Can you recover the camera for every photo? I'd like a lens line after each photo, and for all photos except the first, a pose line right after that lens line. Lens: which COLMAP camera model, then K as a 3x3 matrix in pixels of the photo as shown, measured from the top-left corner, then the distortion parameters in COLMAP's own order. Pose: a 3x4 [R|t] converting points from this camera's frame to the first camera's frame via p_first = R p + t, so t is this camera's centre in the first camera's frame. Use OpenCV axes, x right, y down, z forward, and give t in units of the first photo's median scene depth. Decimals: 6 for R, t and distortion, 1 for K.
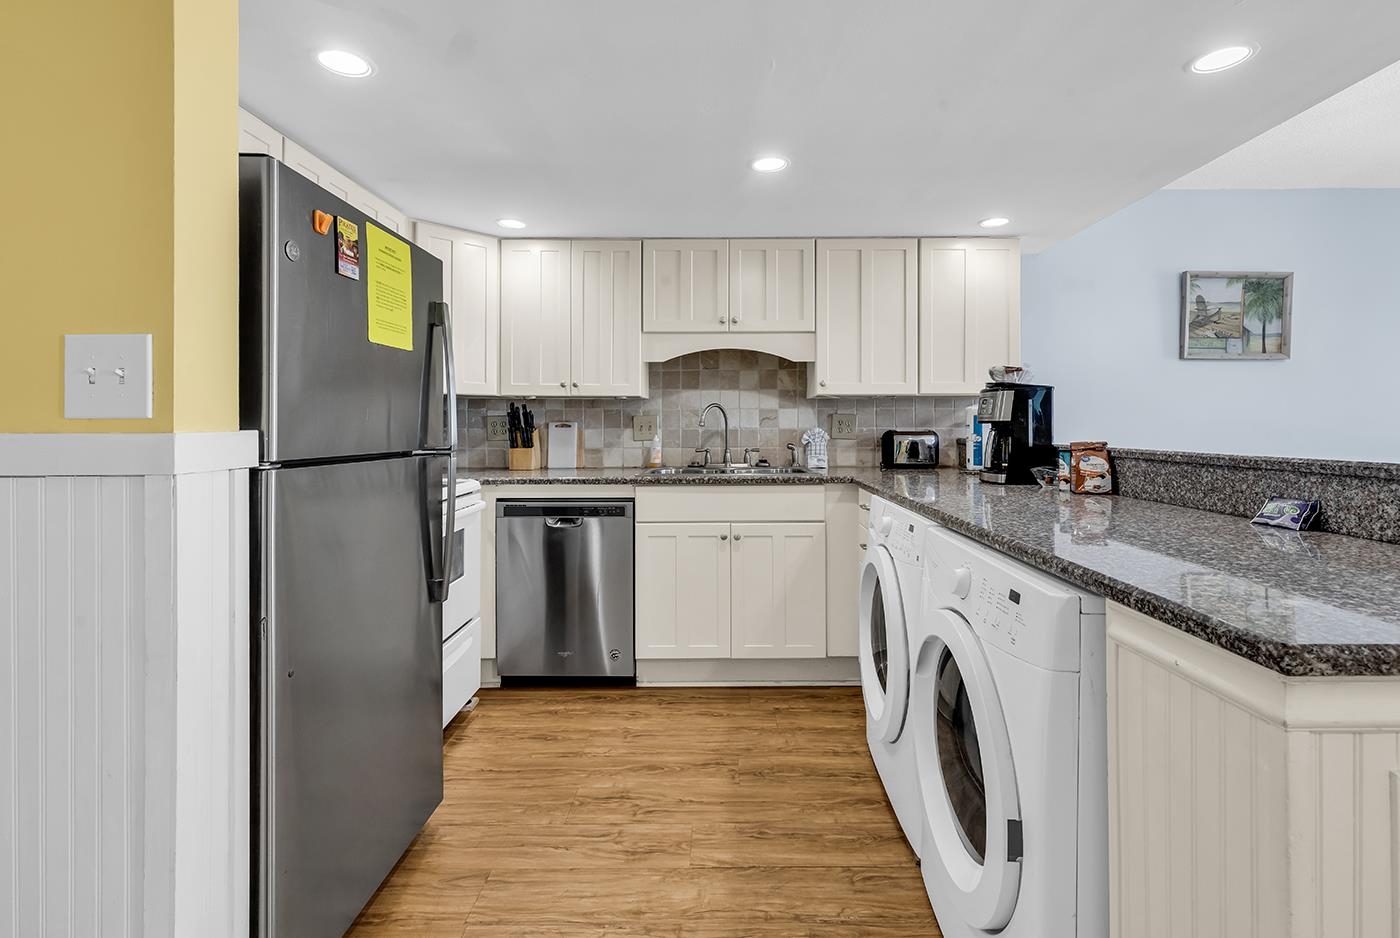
lens RADIAL K [[633.2, 0, 703.2], [0, 633.2, 425.9], [0, 0, 1]] dist [0.001137, -0.000161]
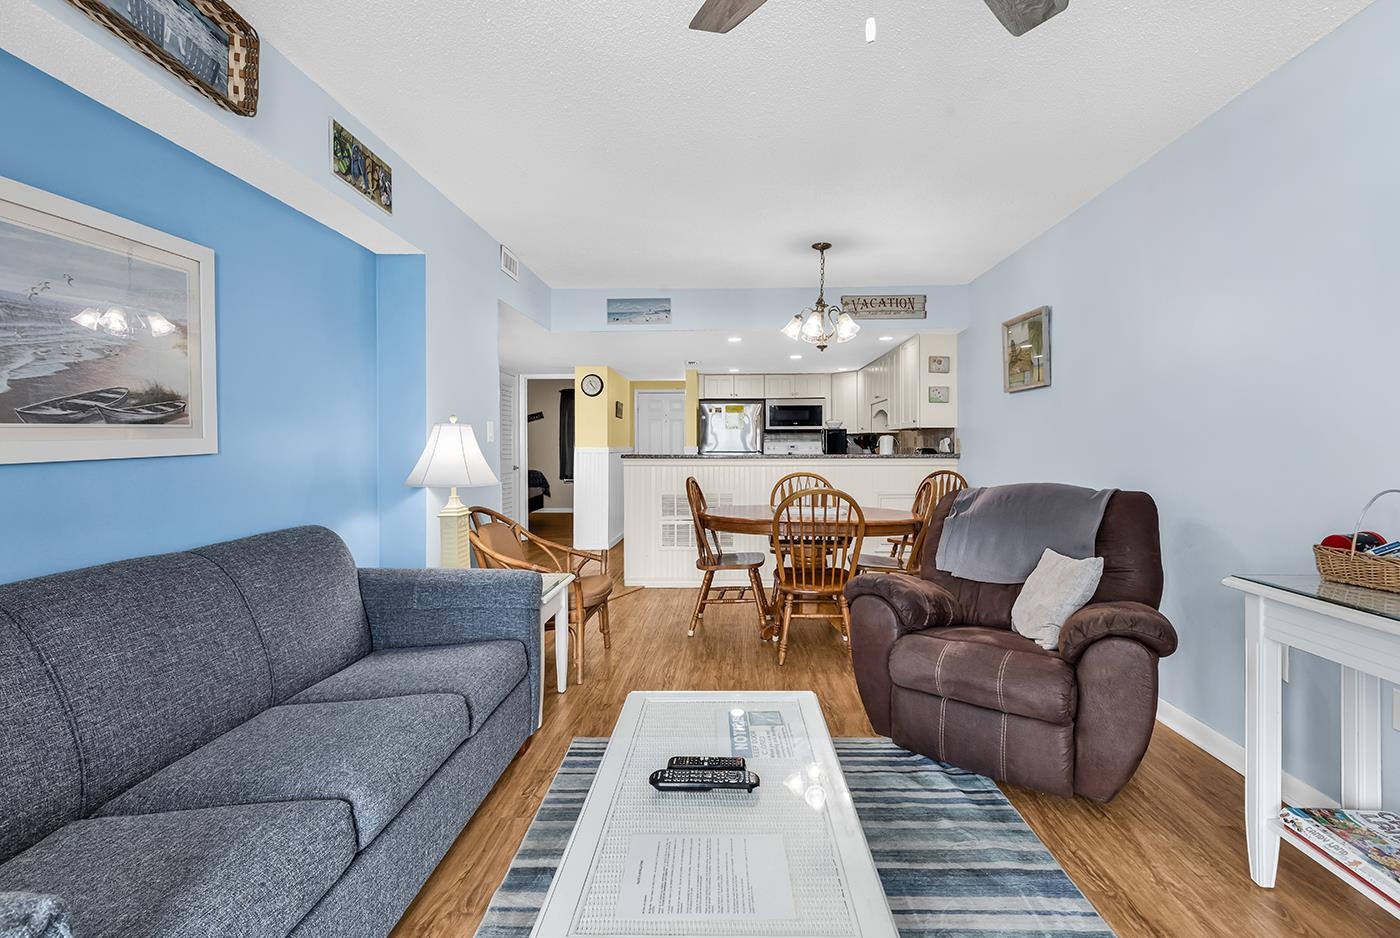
lens RADIAL K [[647.0, 0, 703.3], [0, 647.0, 438.9], [0, 0, 1]] dist [0.002661, -0.000107]
pose [[-0.044672, -0.009708, -0.998955, 2.198272], [0.001507, 0.999951, -0.009785, -0.003560], [0.999001, -0.001943, -0.044655, 0.490492]]
